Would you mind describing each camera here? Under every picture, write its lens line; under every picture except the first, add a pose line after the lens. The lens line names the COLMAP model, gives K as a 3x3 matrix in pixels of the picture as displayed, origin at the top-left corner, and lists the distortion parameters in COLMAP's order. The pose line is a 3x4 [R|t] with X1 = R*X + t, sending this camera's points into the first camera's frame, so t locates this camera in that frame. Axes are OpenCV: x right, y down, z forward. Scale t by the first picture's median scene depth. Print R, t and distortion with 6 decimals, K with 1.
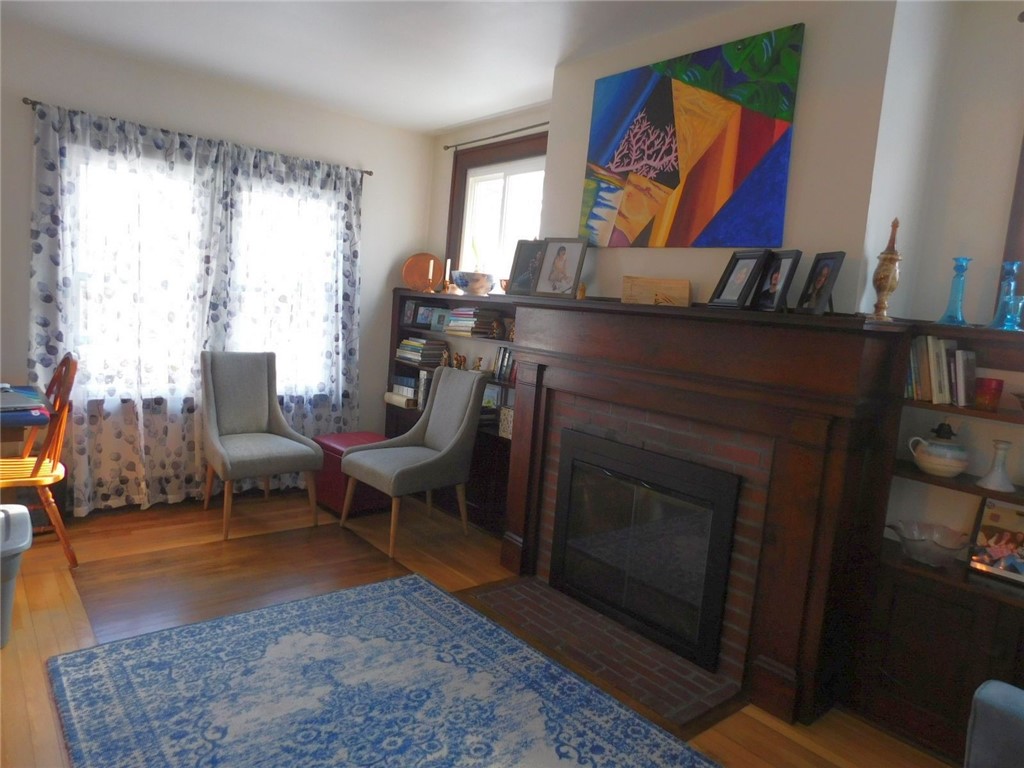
lens RADIAL K [[688.9, 0, 523.4], [0, 688.9, 381.2], [0, 0, 1]] dist [-0.074823, 0.064499]
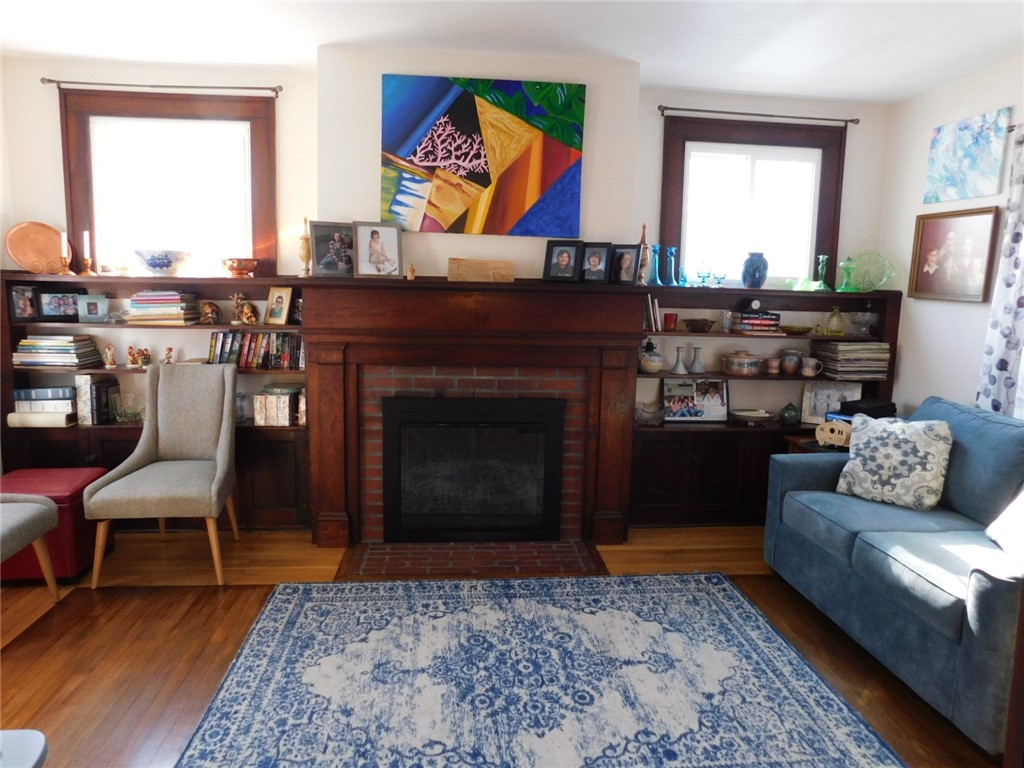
lens RADIAL K [[688.9, 0, 523.4], [0, 688.9, 381.2], [0, 0, 1]] dist [-0.074823, 0.064499]
pose [[0.551122, -0.179546, 0.814879, -0.819924], [0.110969, 0.983672, 0.141686, -0.101734], [-0.827013, 0.012340, 0.562047, 0.240301]]
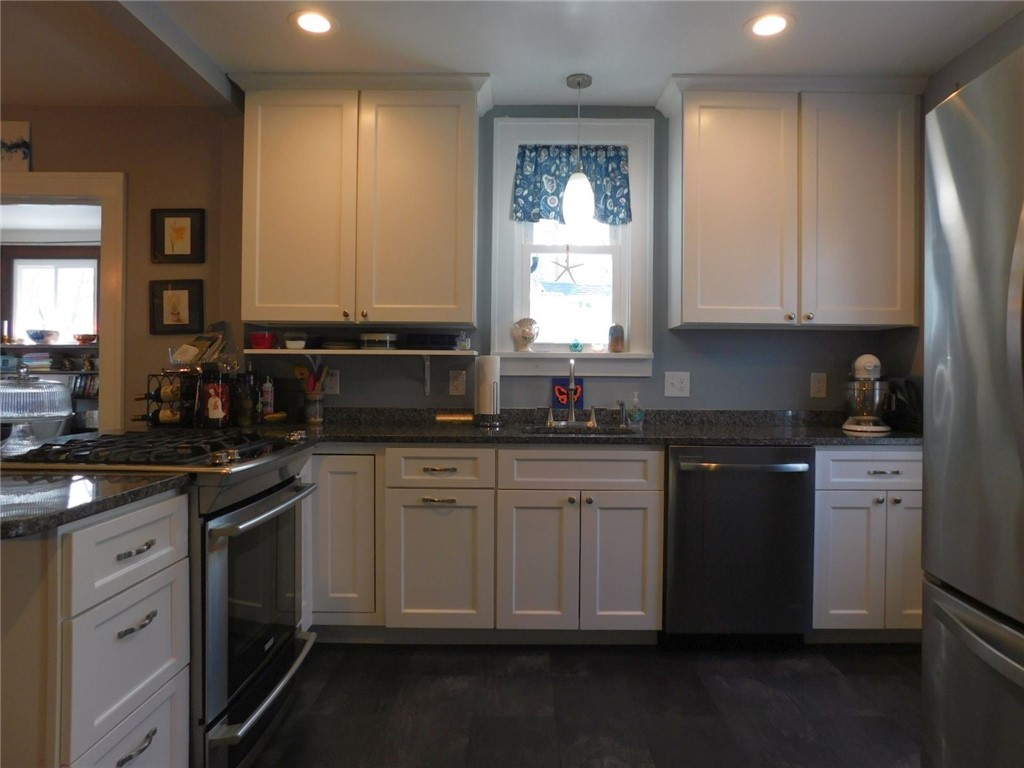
lens RADIAL K [[688.9, 0, 523.4], [0, 688.9, 381.2], [0, 0, 1]] dist [-0.074823, 0.064499]
pose [[0.647245, -0.084166, 0.757622, -0.802574], [0.125383, 0.992104, 0.003099, 0.130874], [-0.751900, 0.092987, 0.652687, -1.189252]]
